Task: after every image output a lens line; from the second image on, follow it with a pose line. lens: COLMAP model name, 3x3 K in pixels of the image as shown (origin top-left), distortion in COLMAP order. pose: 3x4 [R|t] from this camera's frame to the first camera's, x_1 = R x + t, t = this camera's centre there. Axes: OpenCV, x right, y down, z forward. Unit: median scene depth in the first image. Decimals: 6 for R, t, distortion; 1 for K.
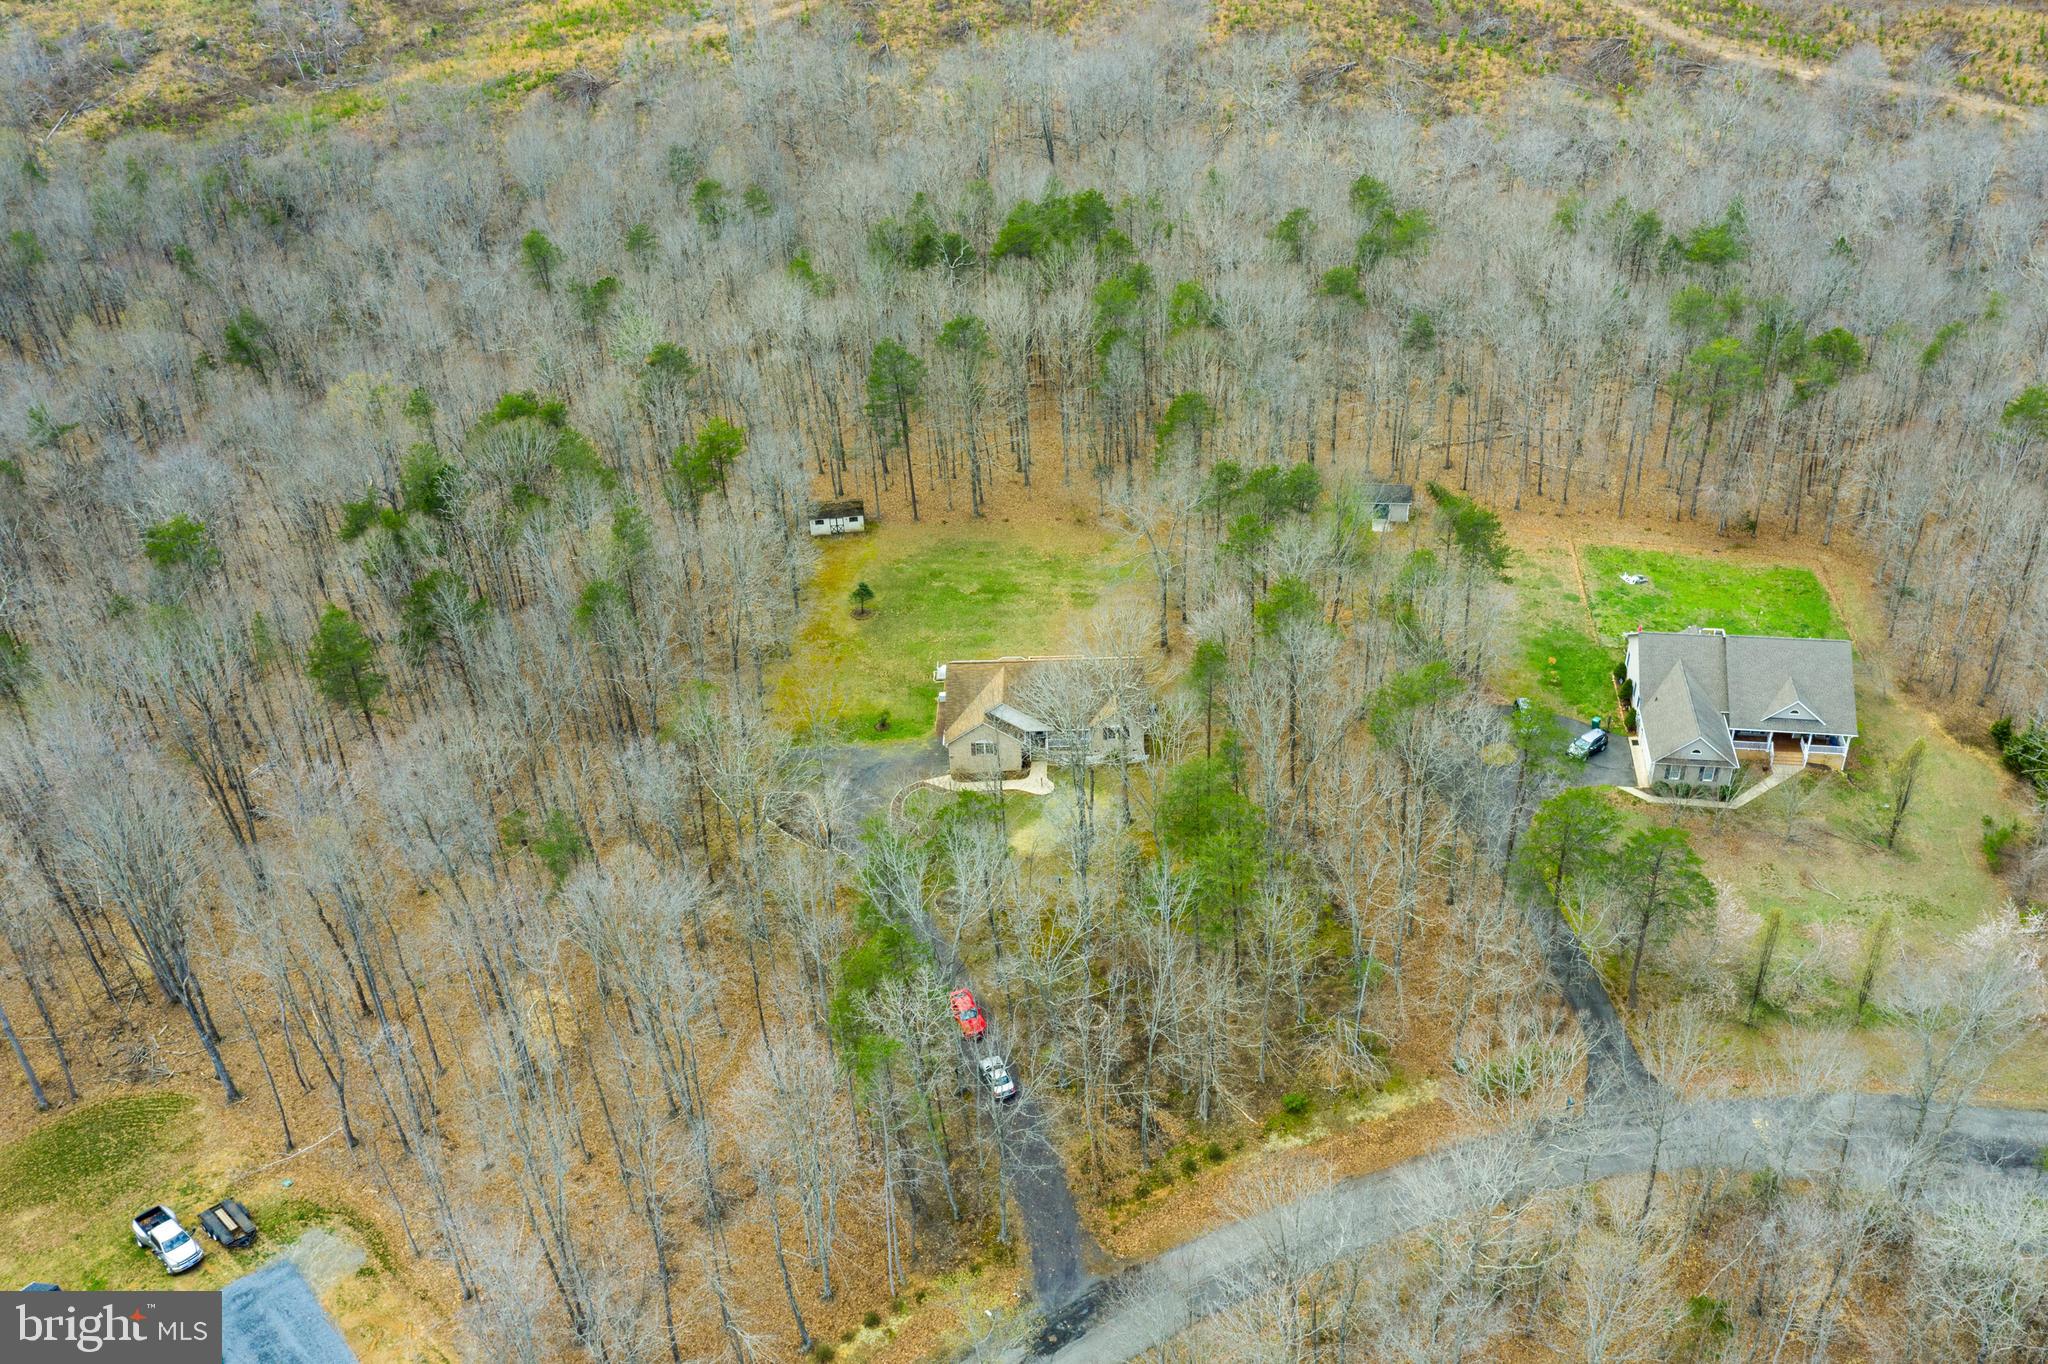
lens RADIAL K [[1663.3, 0, 1125.3], [0, 1663.3, 581.3], [0, 0, 1]] dist [-0.005077, 0.004530]
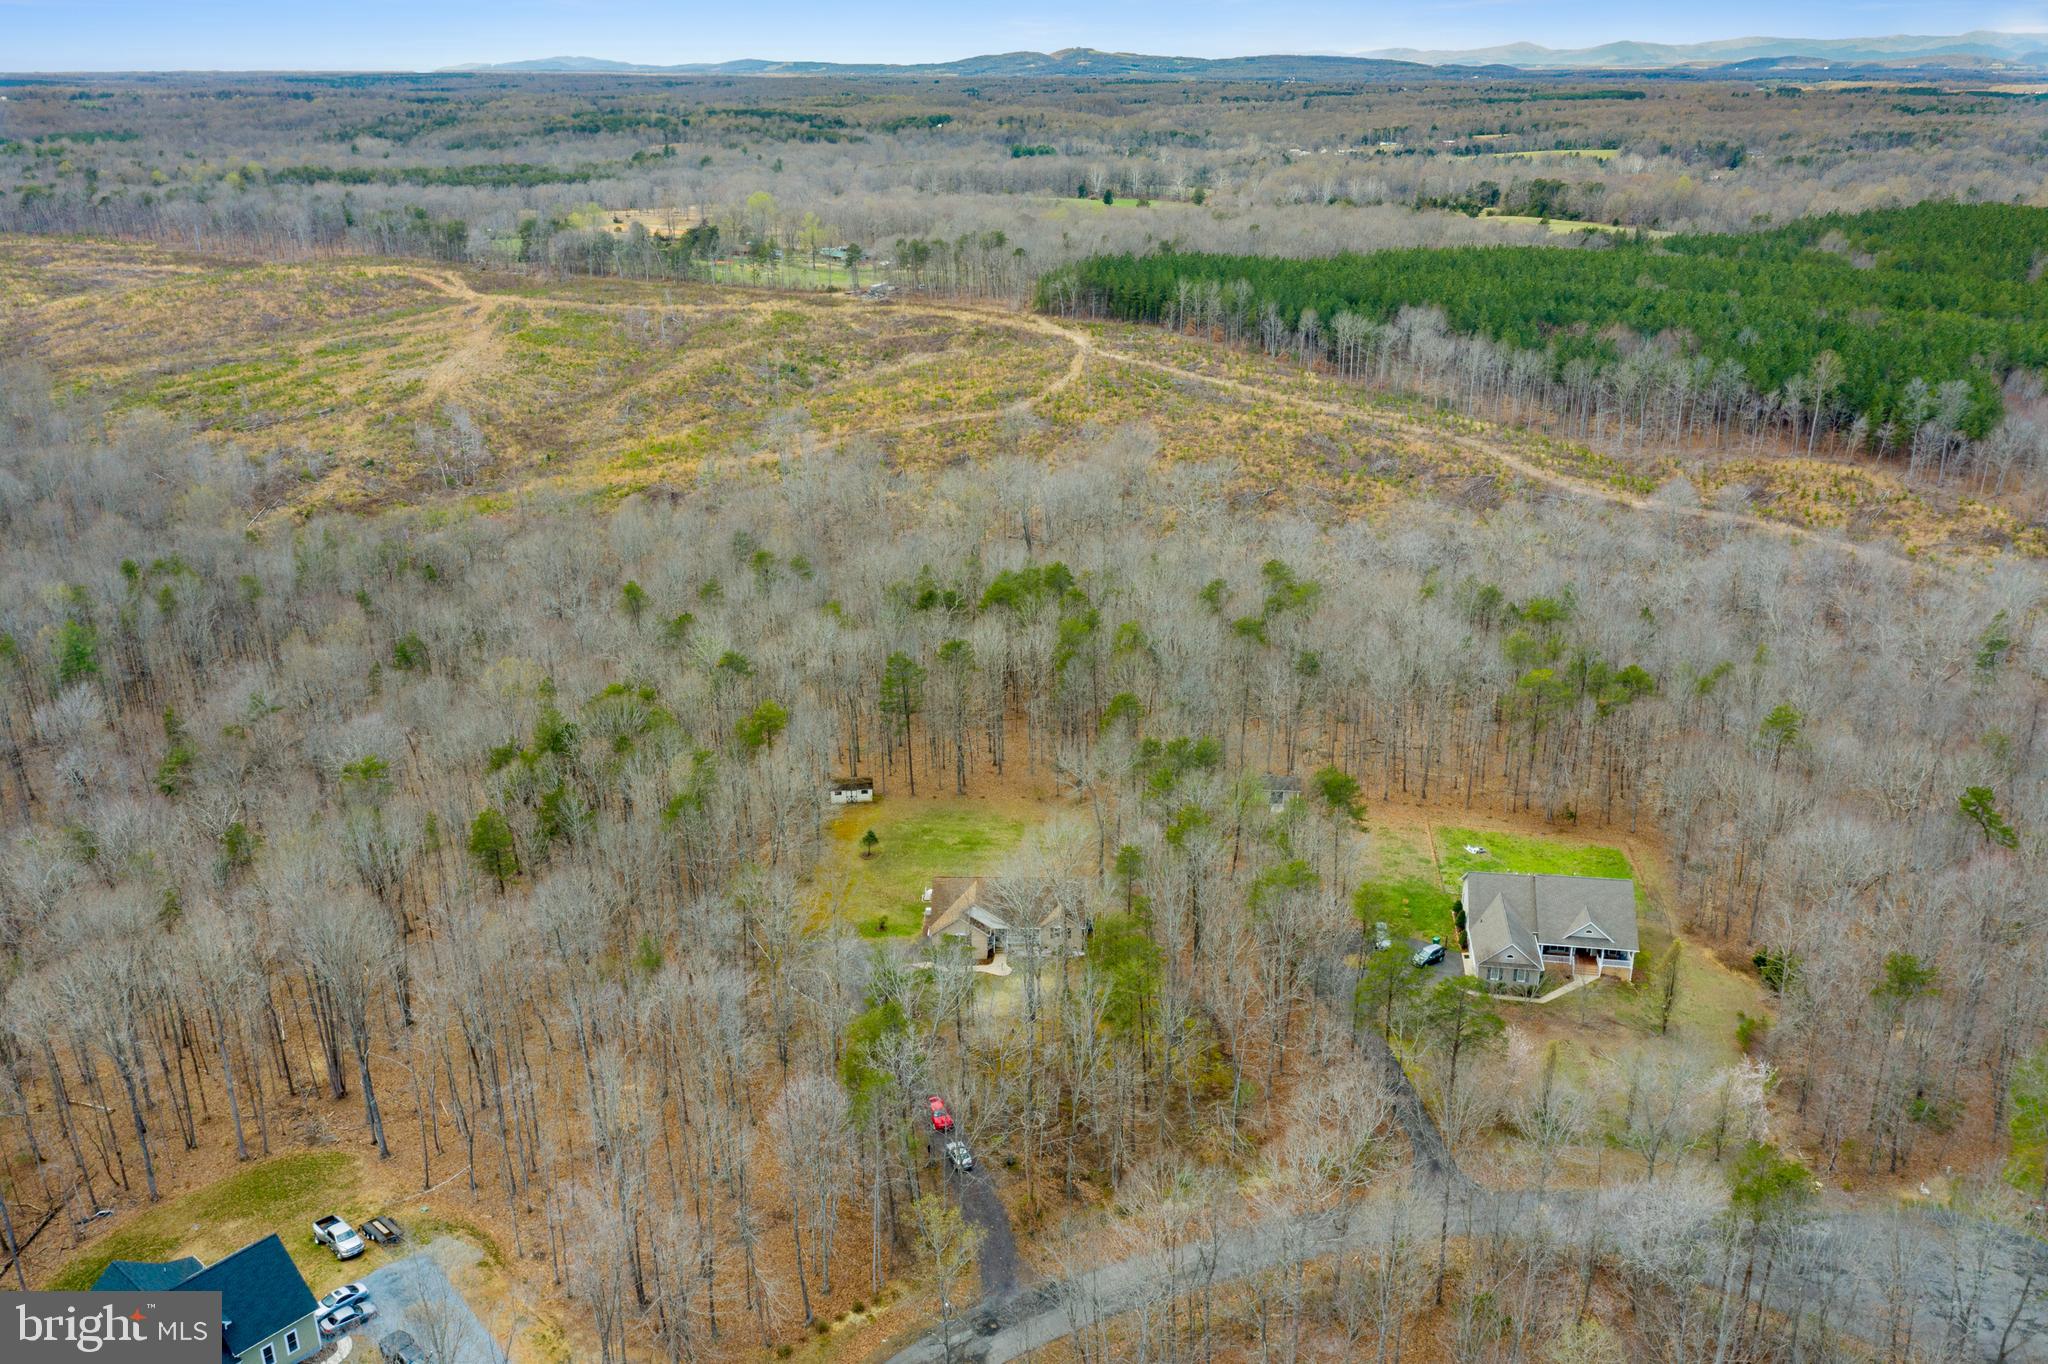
lens RADIAL K [[1571.5, 0, 1037.6], [0, 1571.5, 679.2], [0, 0, 1]] dist [-0.003348, -0.005106]
pose [[0.998860, 0.022704, -0.041998, 0.019498], [-0.031251, 0.975970, -0.215653, 0.135391], [0.036093, 0.216719, 0.975566, -0.200317]]
